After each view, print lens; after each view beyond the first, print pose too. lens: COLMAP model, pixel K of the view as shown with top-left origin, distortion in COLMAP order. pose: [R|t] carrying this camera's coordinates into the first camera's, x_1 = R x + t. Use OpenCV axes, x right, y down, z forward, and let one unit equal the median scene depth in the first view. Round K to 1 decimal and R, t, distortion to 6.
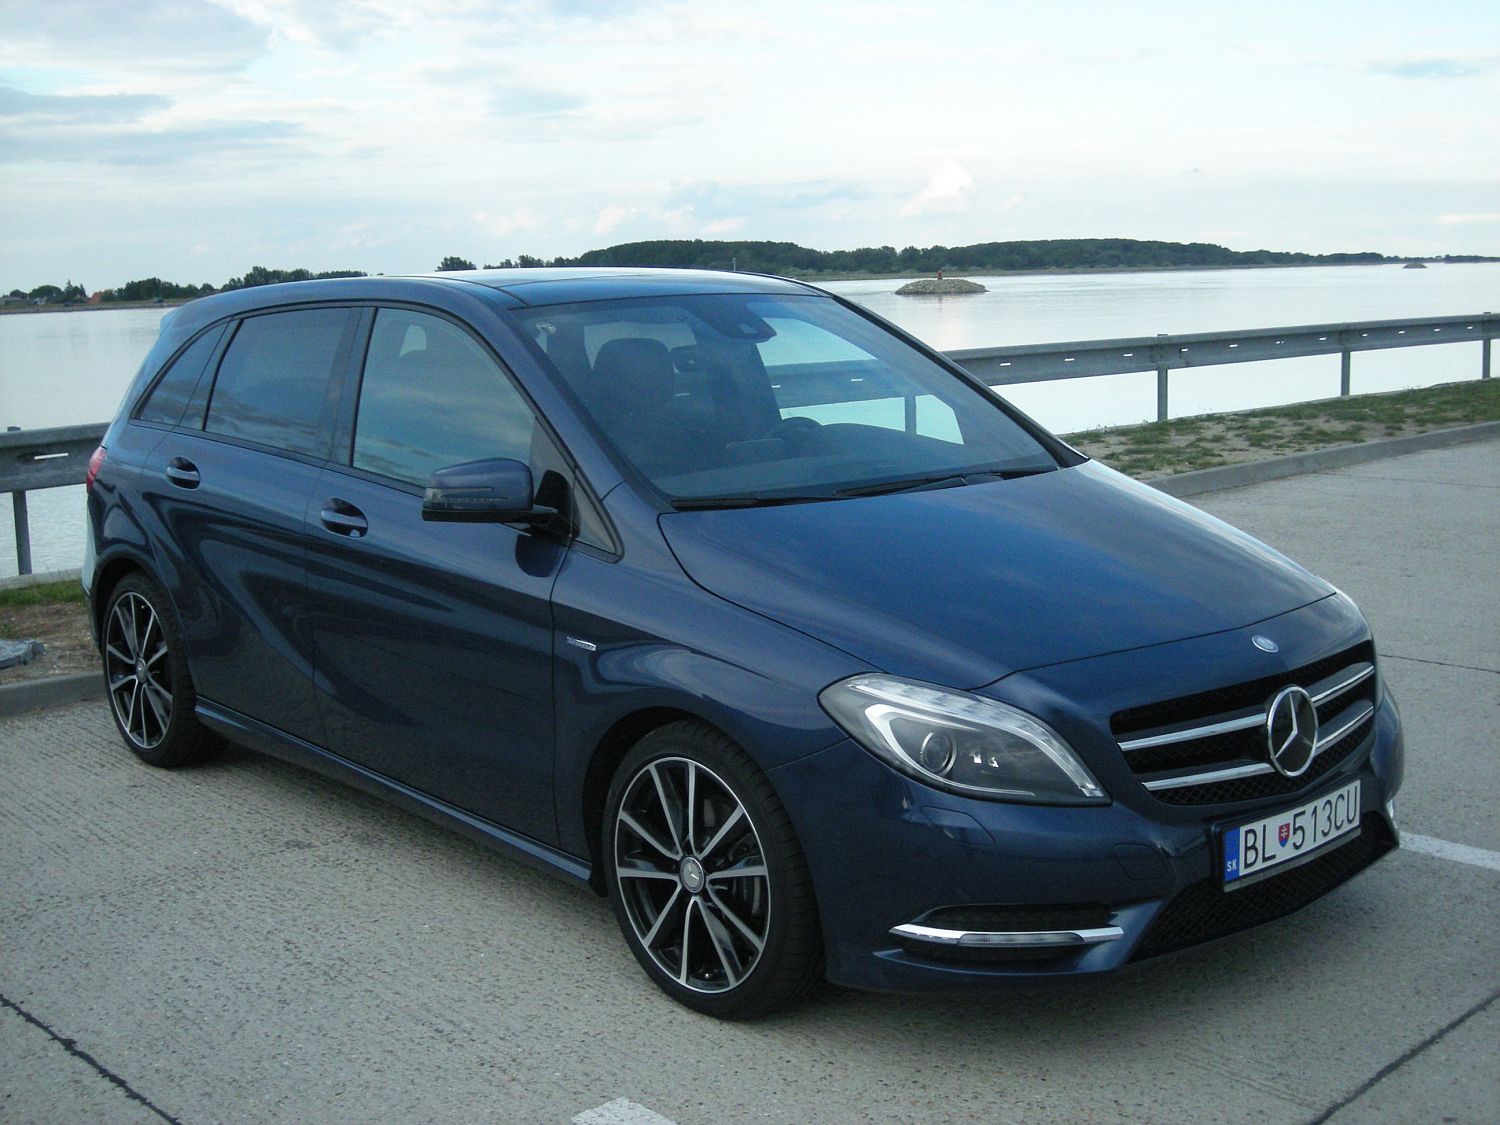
lens RADIAL K [[1907.4, 0, 750.0], [0, 1907.4, 562.5], [0, 0, 1]] dist [-0.141371, 0.060937]
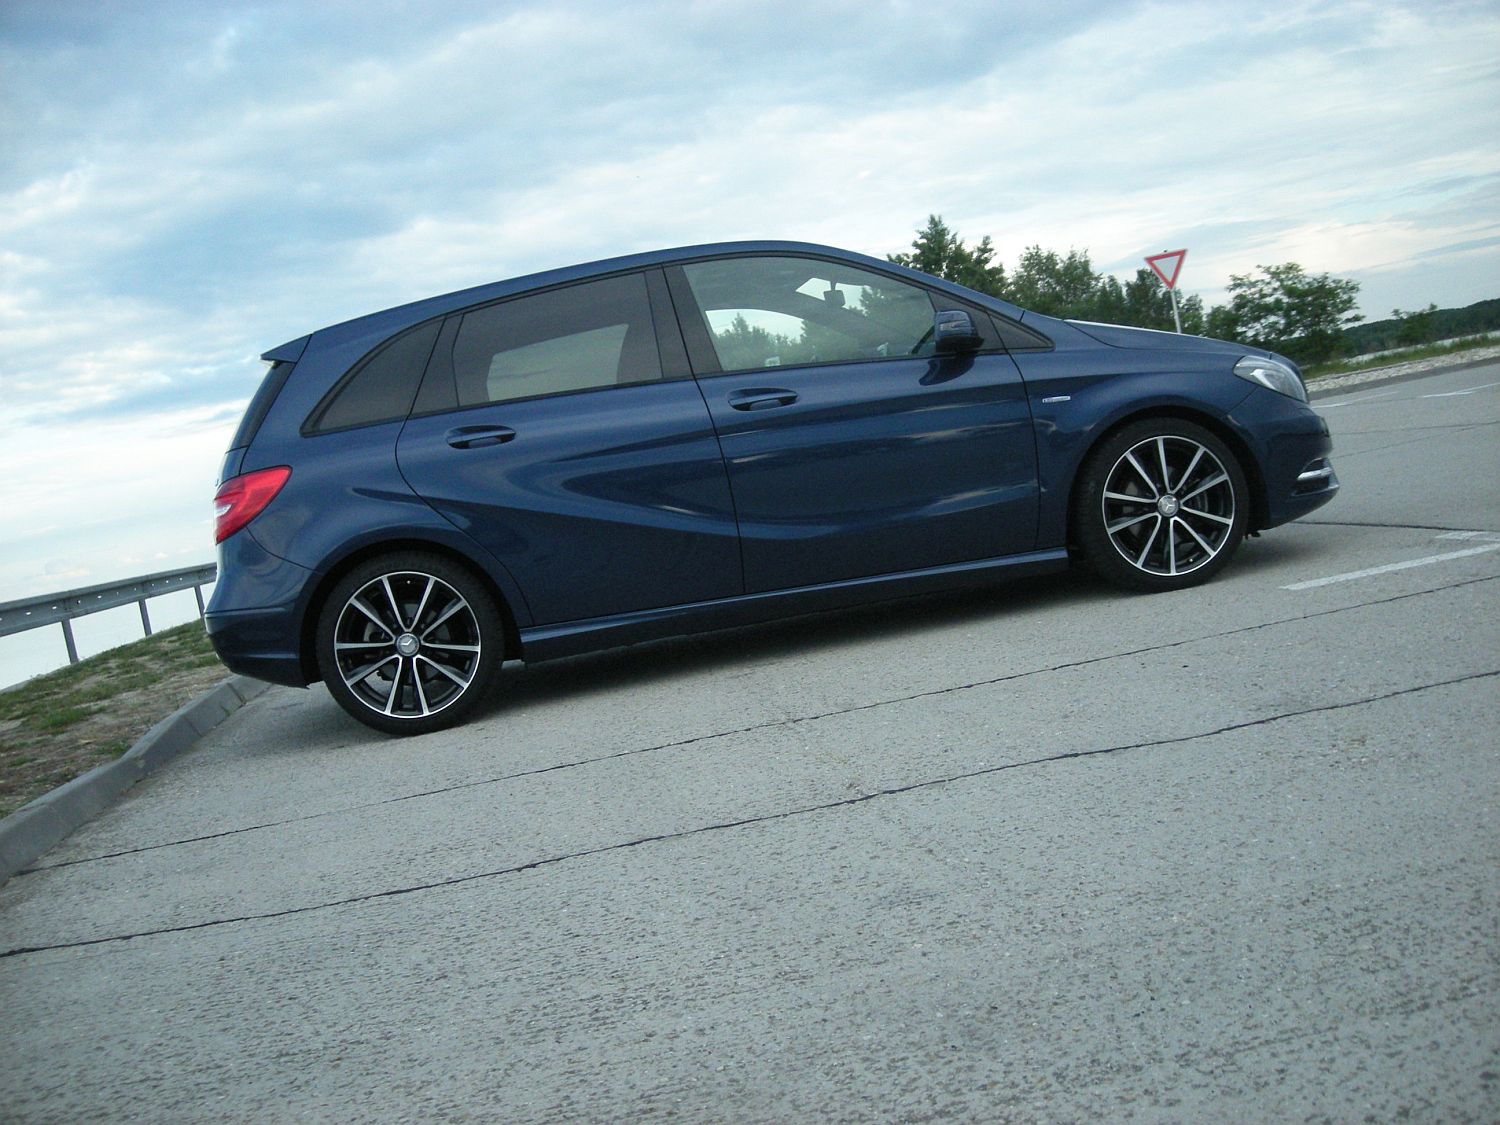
lens RADIAL K [[1568.3, 0, 750.0], [0, 1568.3, 562.5], [0, 0, 1]] dist [-0.183516, 0.103760]
pose [[0.574520, -0.135788, 0.807149, -1.190130], [0.295090, 0.954185, -0.049518, 0.147245], [-0.763446, 0.266631, 0.588268, 0.413124]]
